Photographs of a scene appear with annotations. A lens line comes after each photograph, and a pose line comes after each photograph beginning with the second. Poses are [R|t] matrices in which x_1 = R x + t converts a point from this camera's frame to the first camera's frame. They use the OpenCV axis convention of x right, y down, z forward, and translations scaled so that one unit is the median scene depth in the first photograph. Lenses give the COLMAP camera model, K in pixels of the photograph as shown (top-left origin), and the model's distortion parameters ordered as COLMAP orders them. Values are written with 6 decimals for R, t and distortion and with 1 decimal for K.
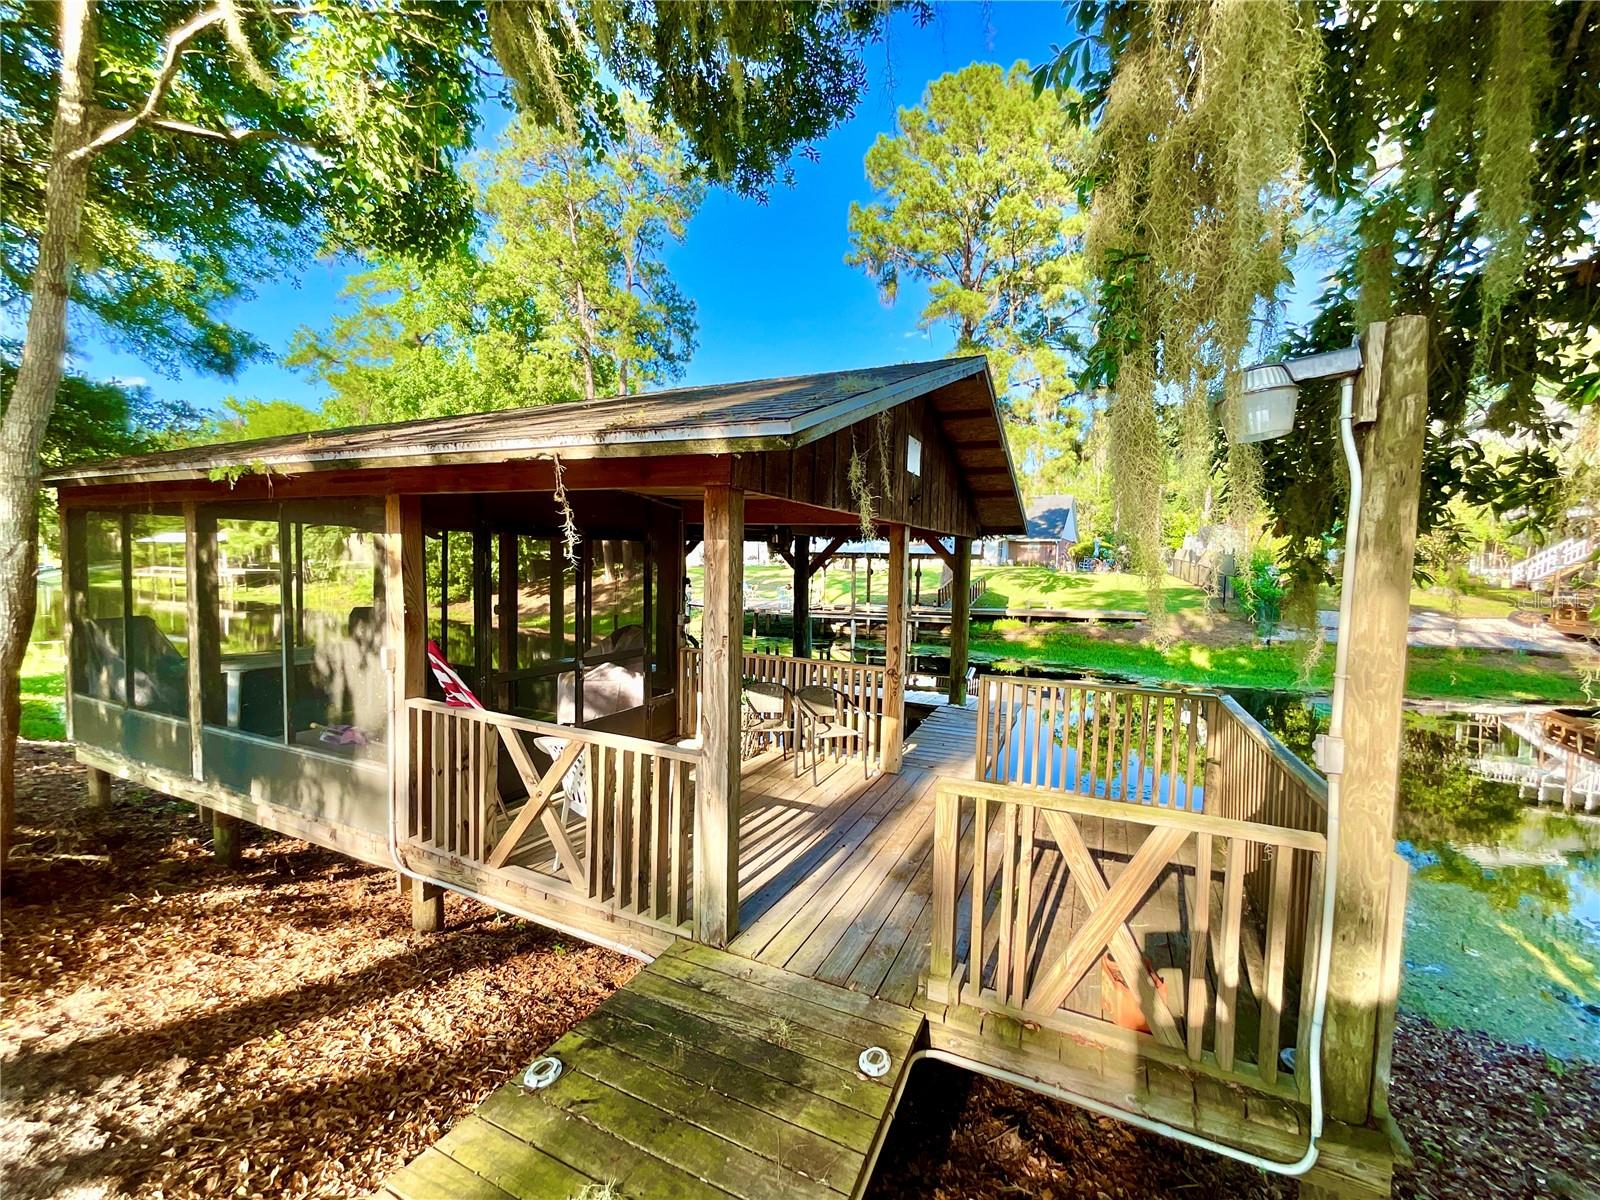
lens RADIAL K [[644.2, 0, 800.0], [0, 644.2, 600.0], [0, 0, 1]] dist [0.001486, -0.000438]
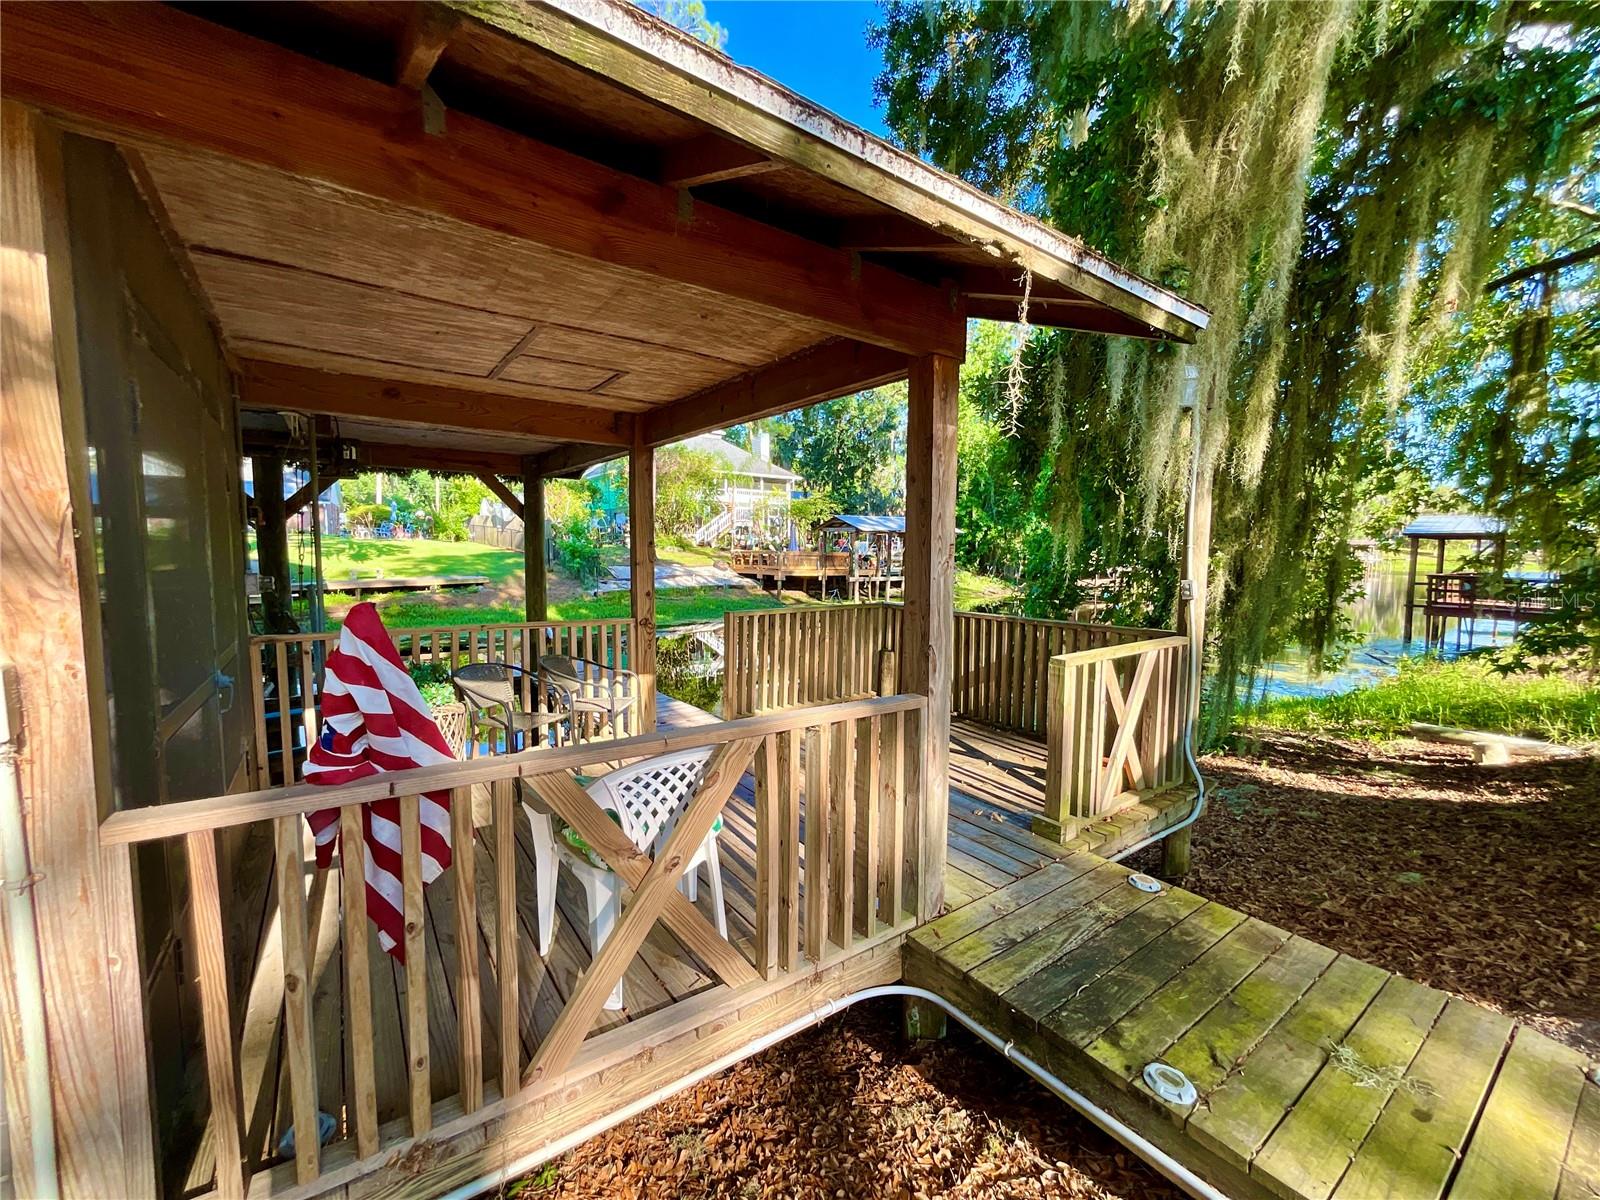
lens RADIAL K [[646.9, 0, 798.7], [0, 646.9, 600.9], [0, 0, 1]] dist [0.003470, -0.000645]
pose [[0.492369, -0.089931, 0.865728, -0.565318], [0.048834, 0.995935, 0.075684, 0.033550], [-0.869015, 0.005013, 0.494760, 0.452987]]
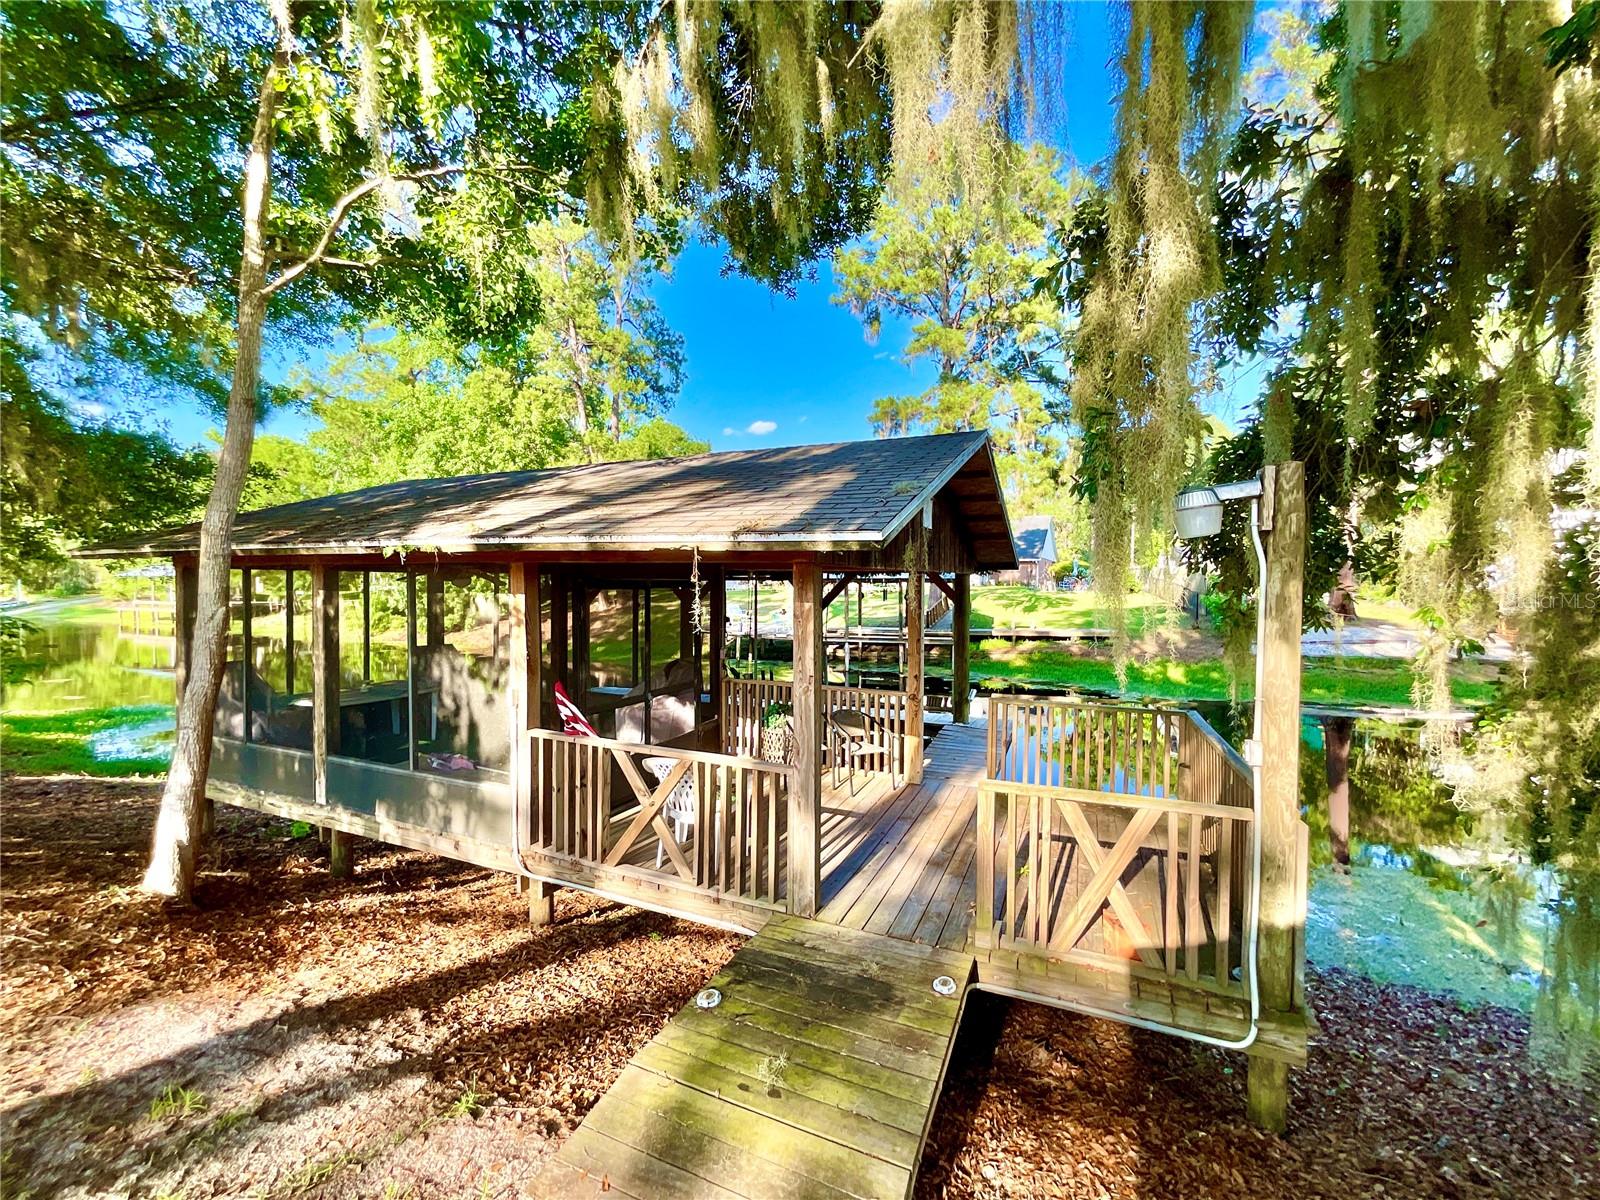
lens RADIAL K [[644.2, 0, 800.0], [0, 644.2, 600.0], [0, 0, 1]] dist [0.001486, -0.000438]
pose [[0.999461, -0.017670, 0.027673, -0.102619], [0.018546, 0.999325, -0.031717, -0.034015], [-0.027094, 0.032213, 0.999114, -0.188605]]
